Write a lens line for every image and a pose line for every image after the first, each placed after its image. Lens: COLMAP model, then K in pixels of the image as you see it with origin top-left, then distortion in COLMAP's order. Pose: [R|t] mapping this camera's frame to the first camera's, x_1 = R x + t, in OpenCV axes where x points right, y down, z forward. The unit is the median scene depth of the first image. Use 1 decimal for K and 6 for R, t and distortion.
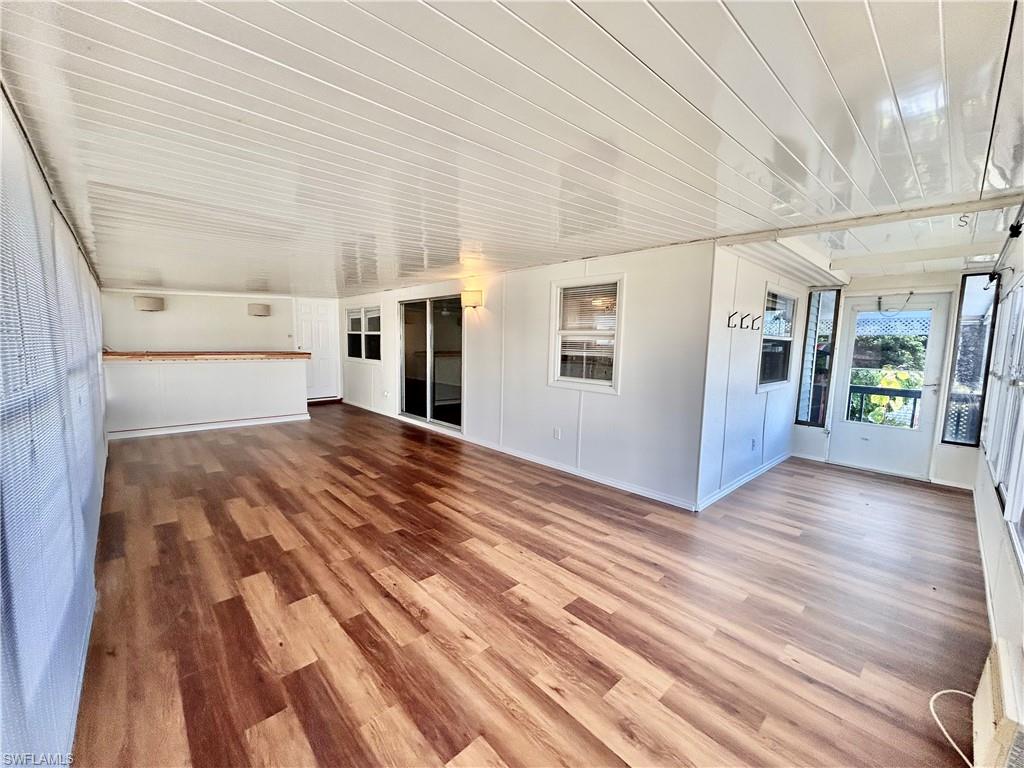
lens RADIAL K [[414.8, 0, 508.2], [0, 414.8, 381.5], [0, 0, 1]] dist [0.002284, -0.001105]
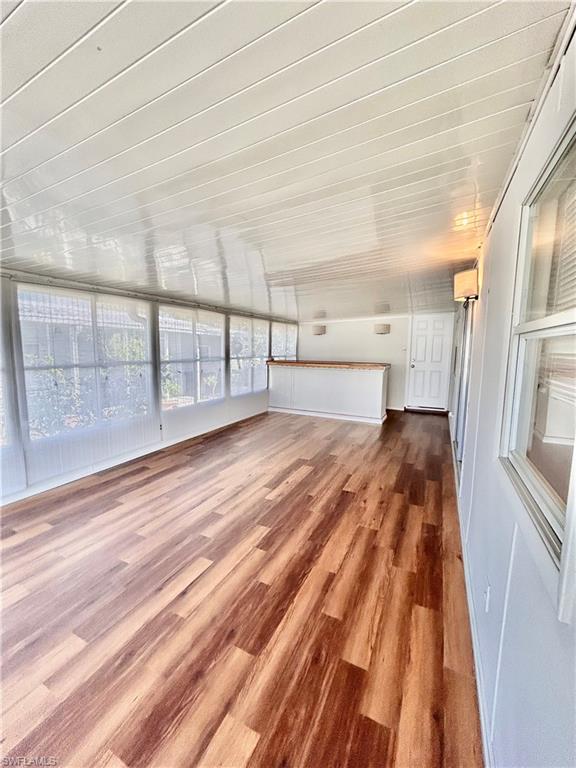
lens RADIAL K [[311.1, 0, 287.0], [0, 311.1, 387.8], [0, 0, 1]] dist [0.002284, -0.001105]
pose [[0.352802, 0.100894, -0.930242, 0.359836], [-0.093830, 0.992973, 0.072112, -0.079009], [0.930981, 0.061843, 0.359790, 0.858228]]
